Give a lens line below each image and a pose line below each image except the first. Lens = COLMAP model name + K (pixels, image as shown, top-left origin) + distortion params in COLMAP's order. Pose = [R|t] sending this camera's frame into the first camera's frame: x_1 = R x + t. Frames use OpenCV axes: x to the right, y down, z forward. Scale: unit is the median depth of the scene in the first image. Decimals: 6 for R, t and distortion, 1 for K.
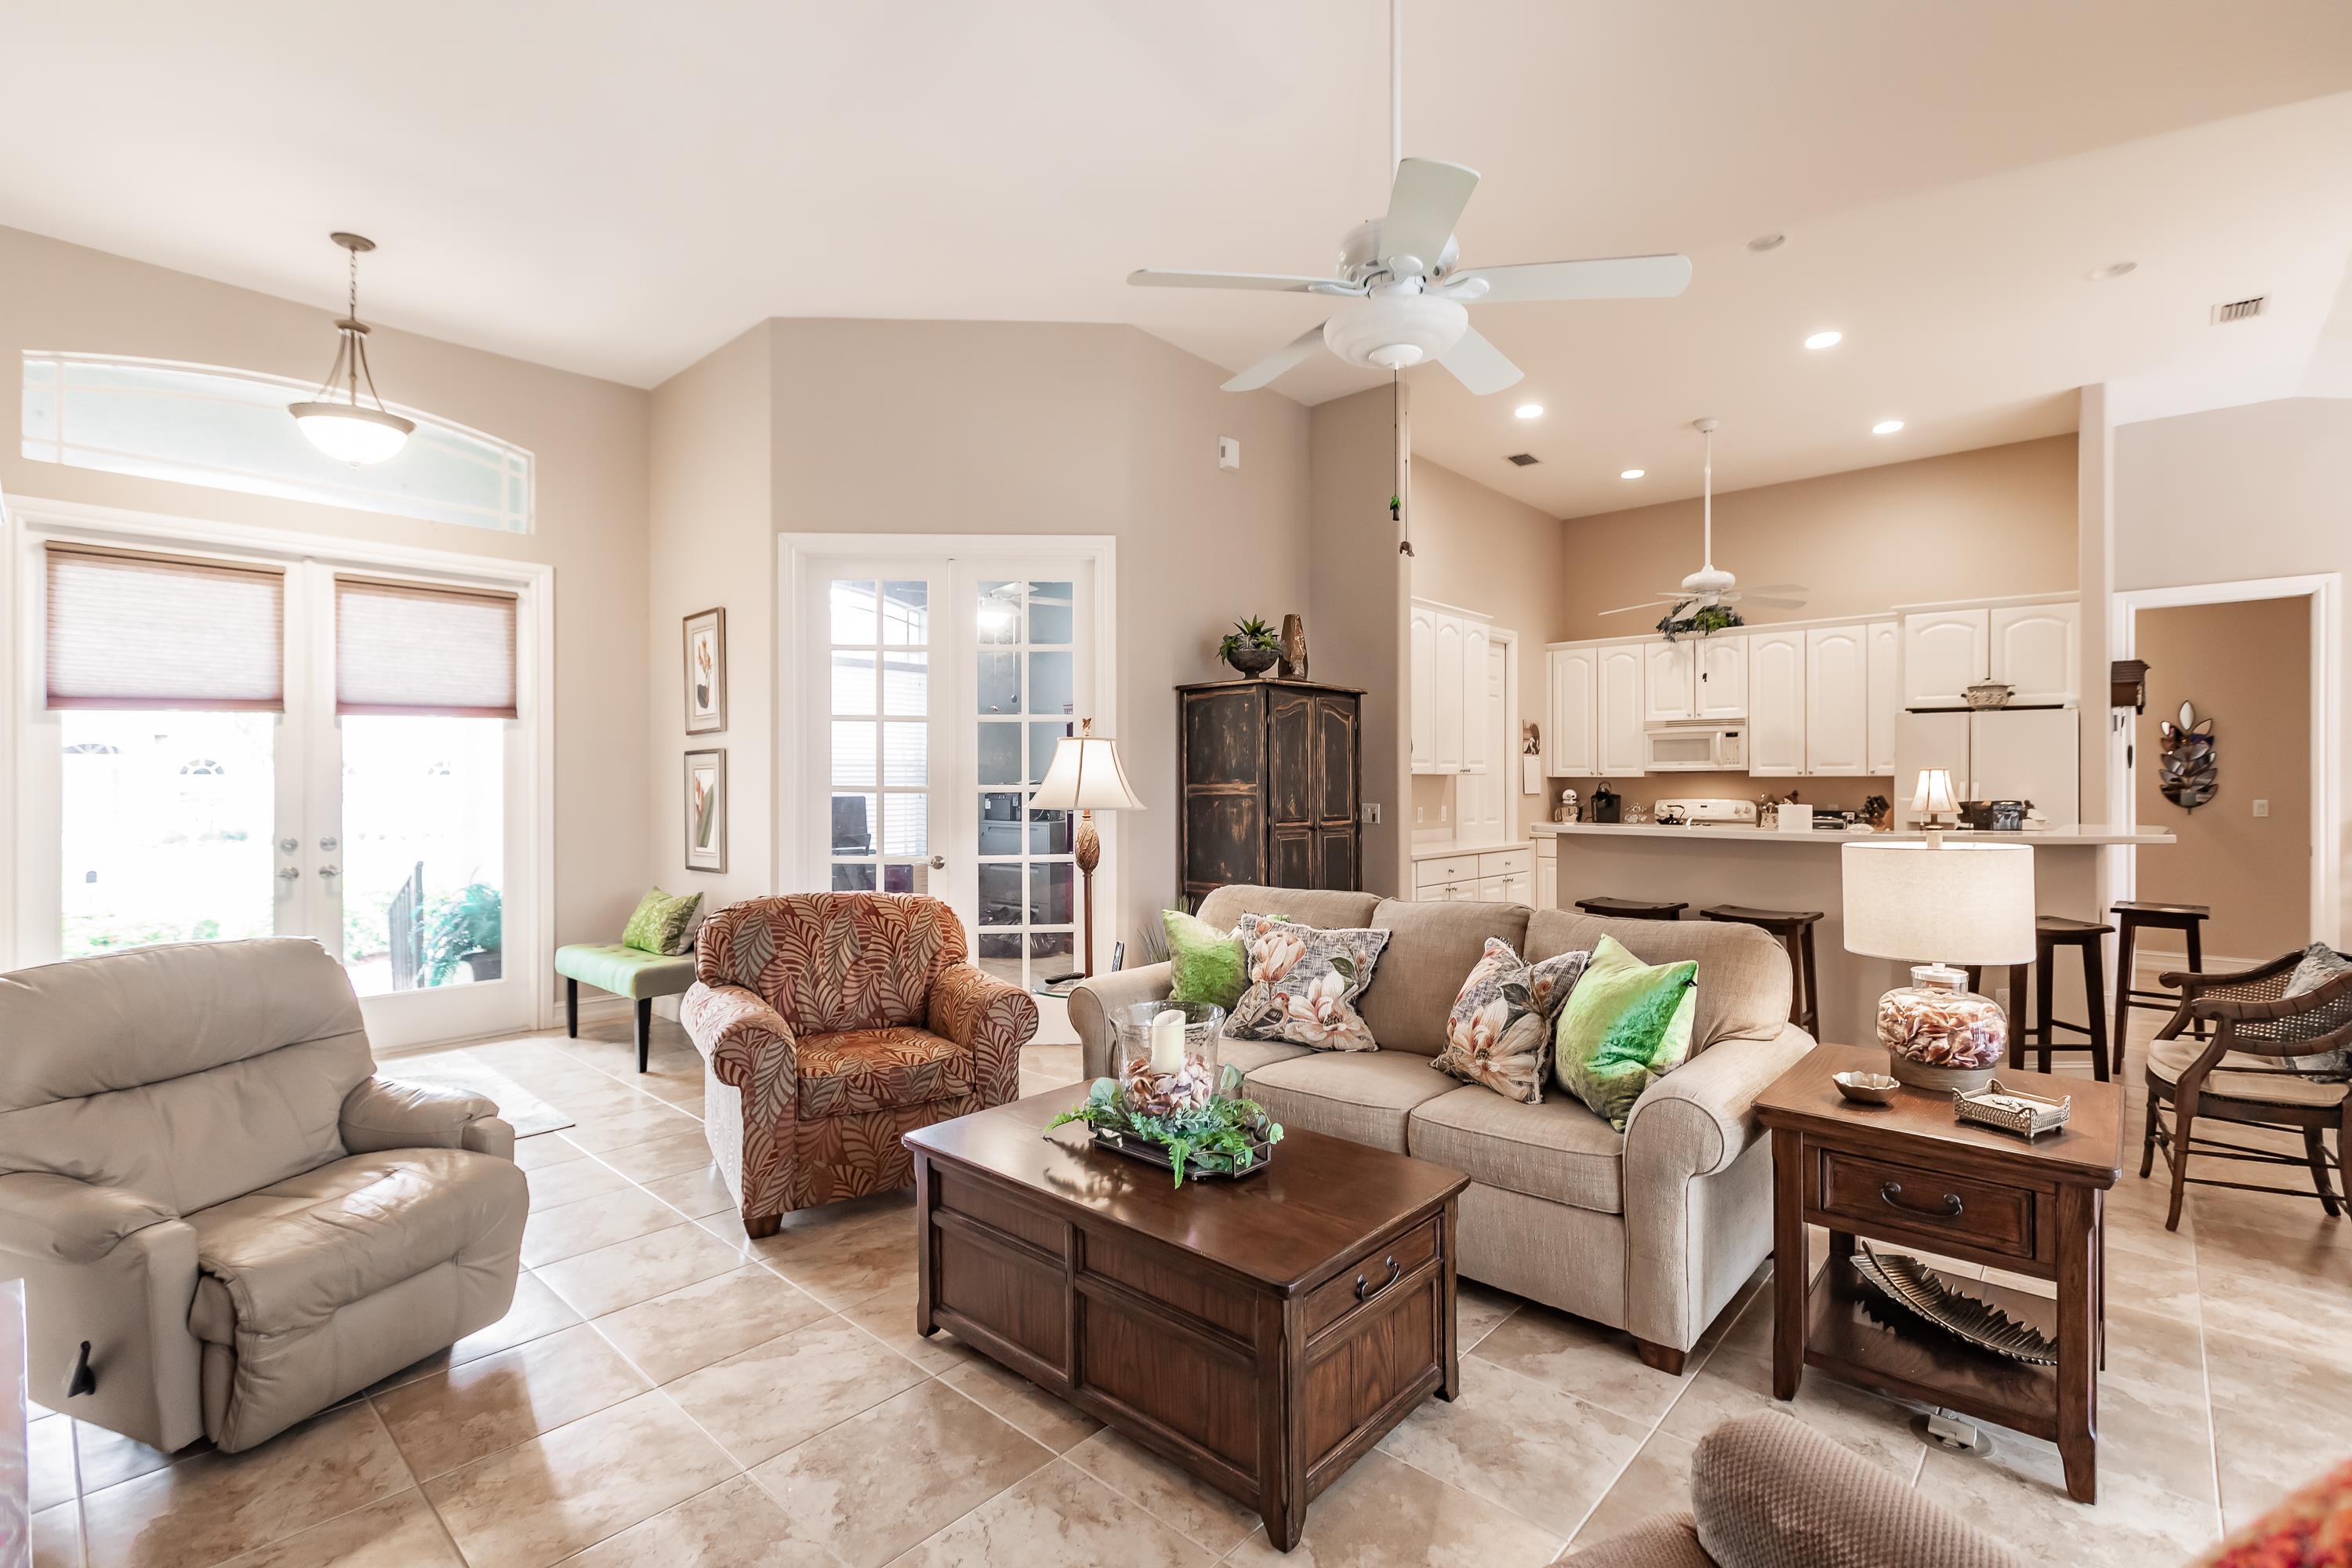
lens RADIAL K [[1068.2, 0, 1192.0], [0, 1068.2, 785.7], [0, 0, 1]] dist [-0.002405, -0.001530]
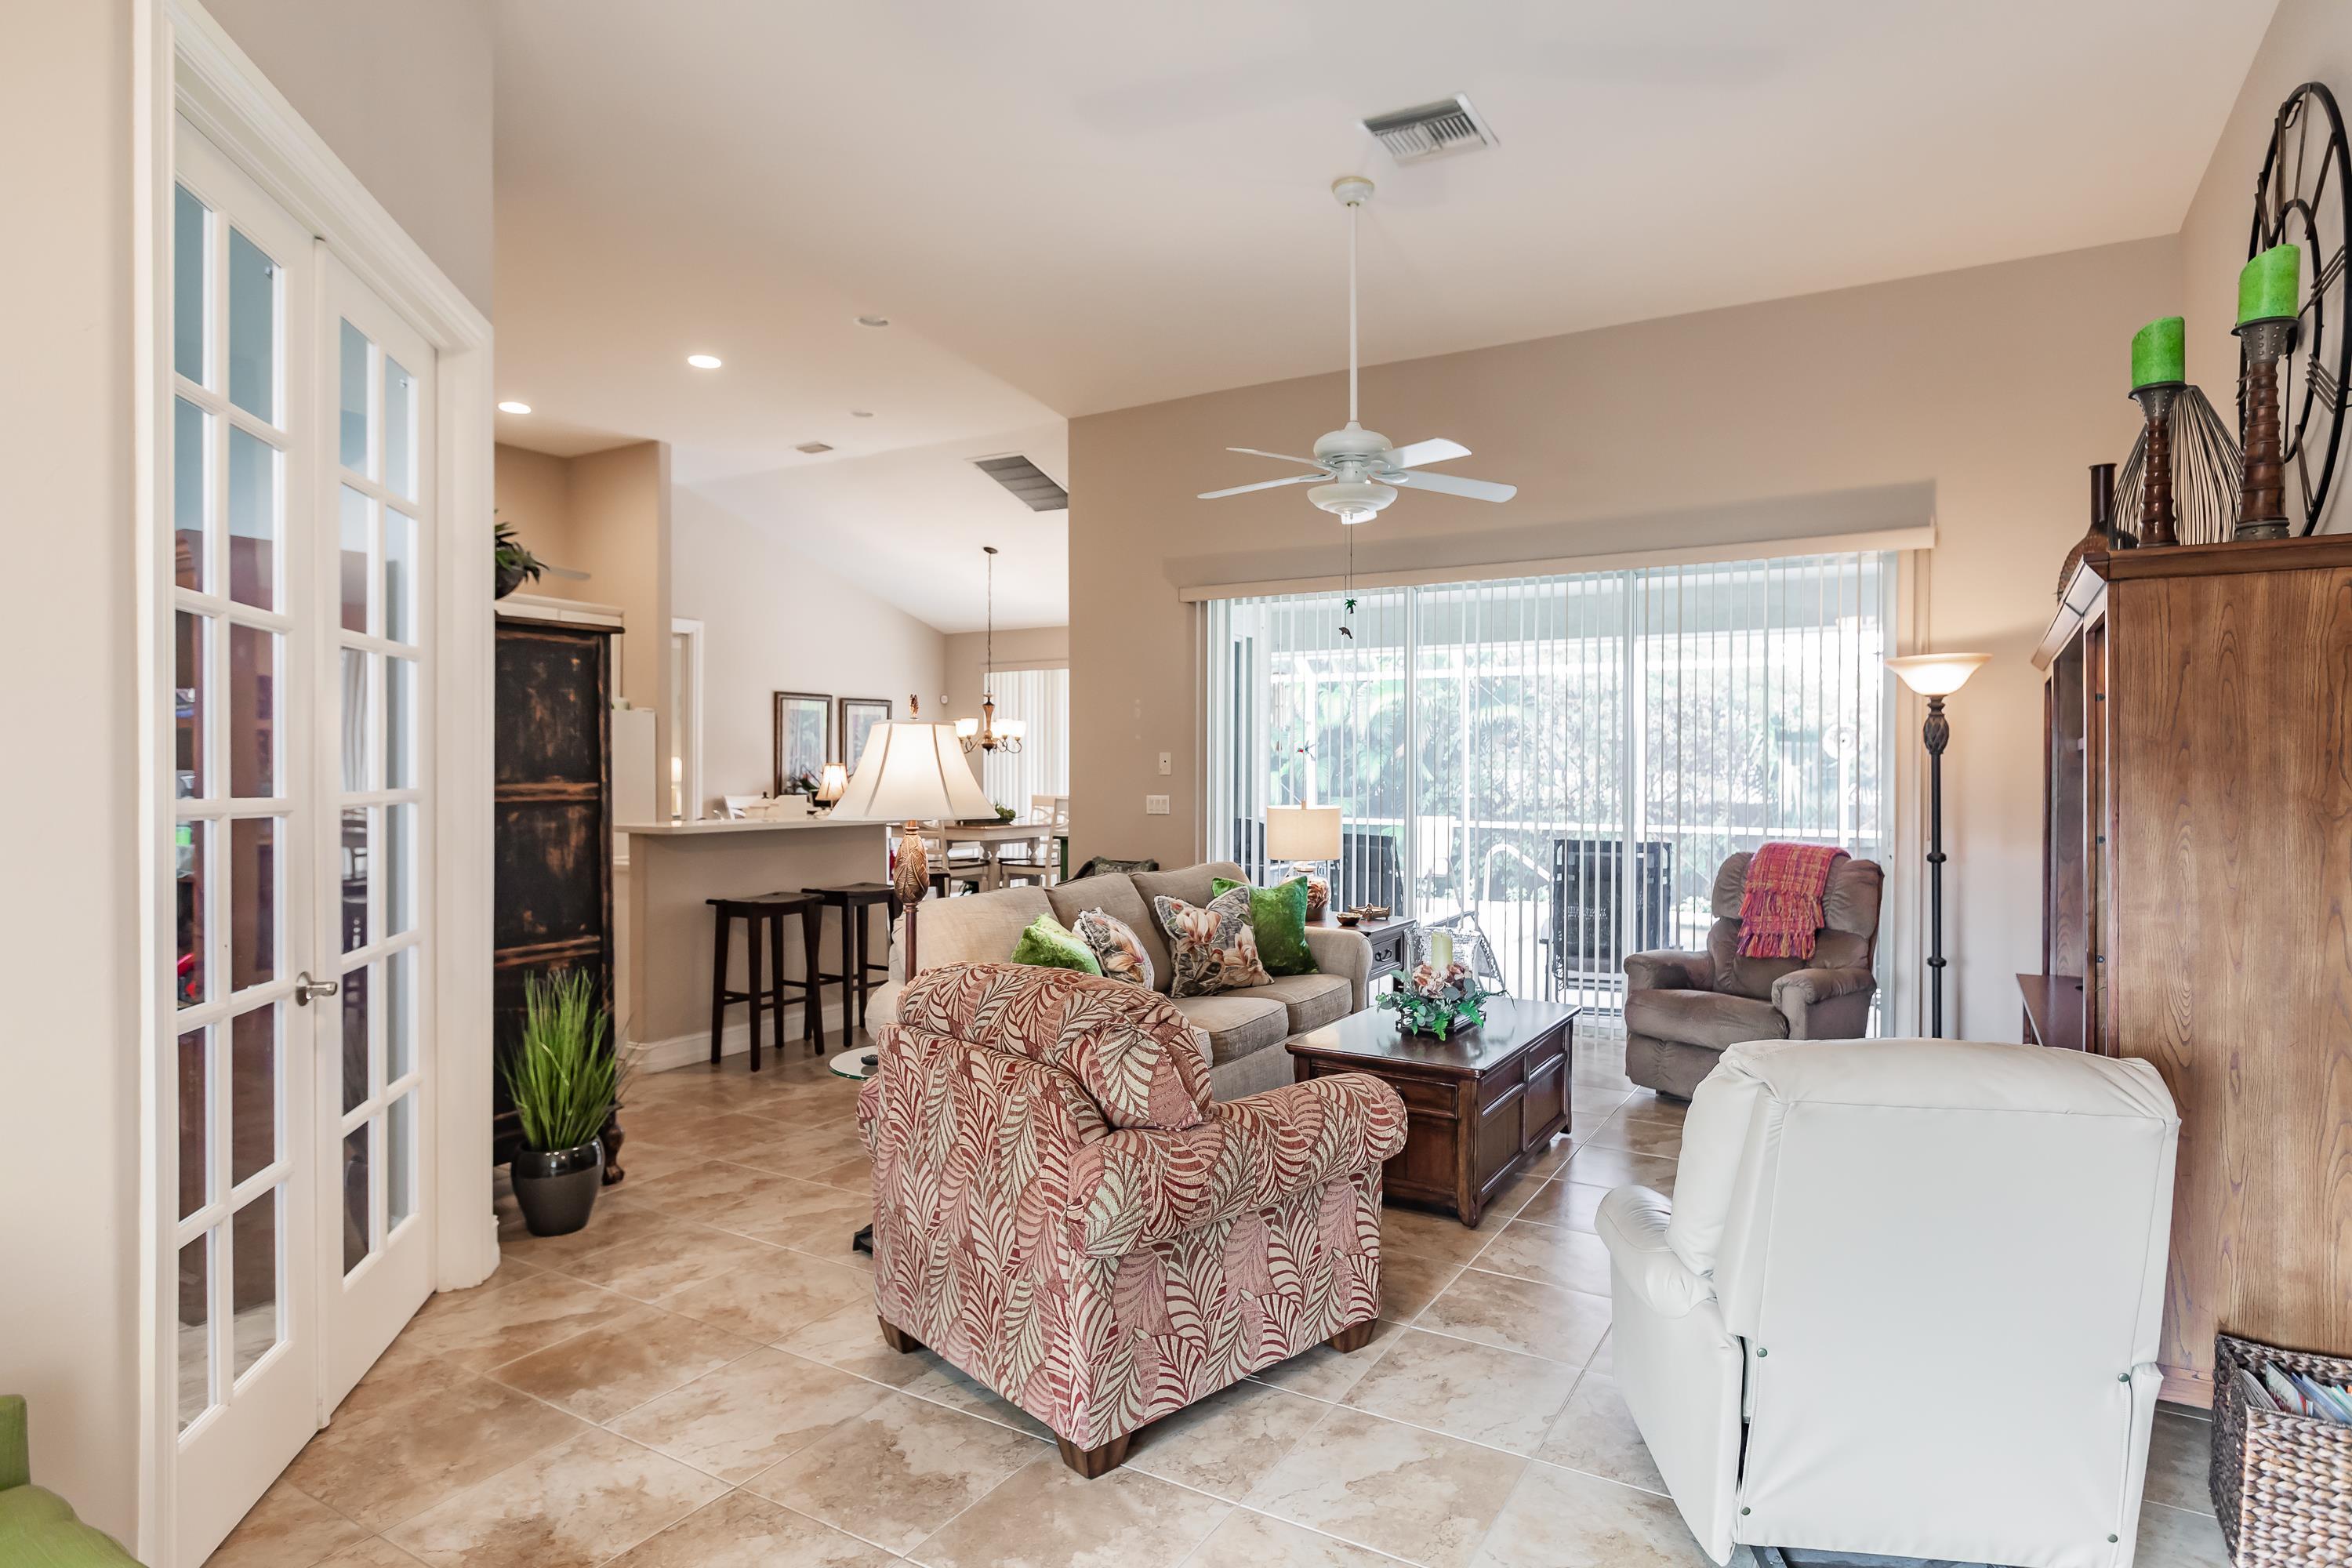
lens RADIAL K [[1262.8, 0, 1183.7], [0, 1262.8, 770.8], [0, 0, 1]] dist [0.014286, -0.000167]
pose [[-0.190664, -0.007240, 0.981629, -0.675944], [0.003661, 0.999961, 0.008086, -0.011136], [-0.981649, 0.005135, -0.190630, 0.667927]]
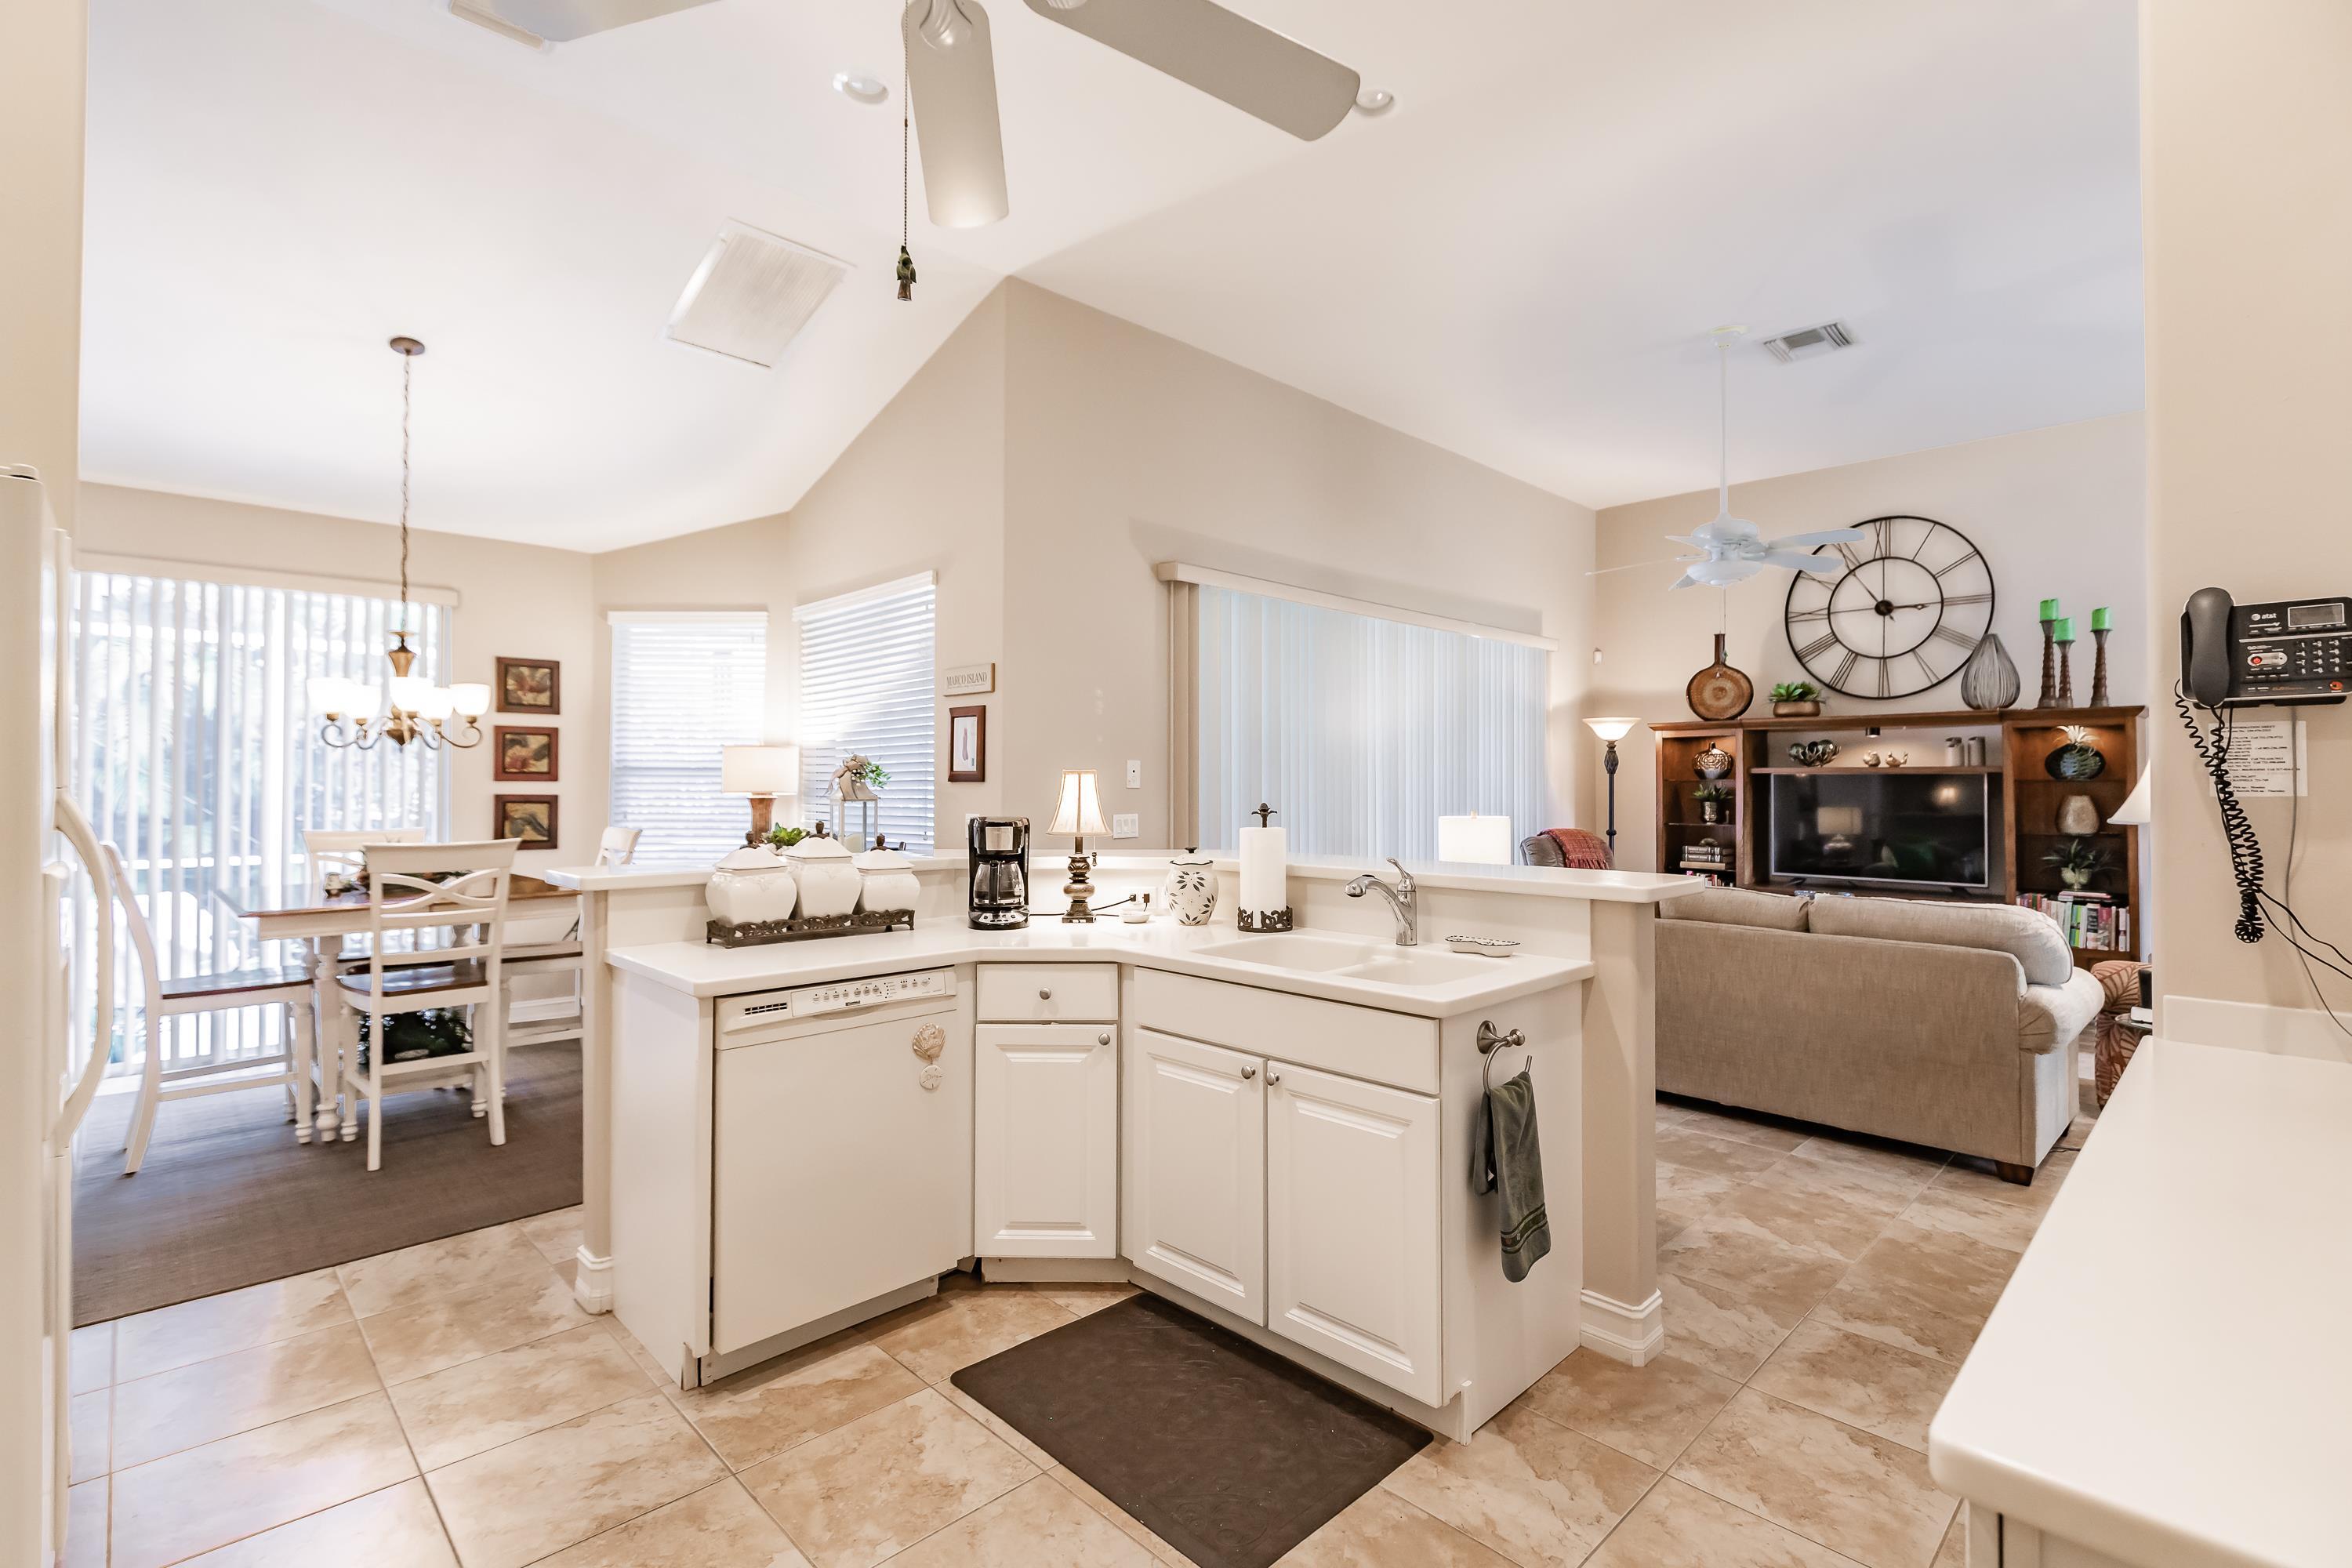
lens RADIAL K [[1068.2, 0, 1185.9], [0, 1068.2, 769.4], [0, 0, 1]] dist [-0.002405, -0.001530]
pose [[-0.996262, -0.005286, 0.086226, 0.441783], [-0.005960, 0.999954, -0.007558, -0.006258], [-0.086182, -0.008044, -0.996247, 1.312376]]
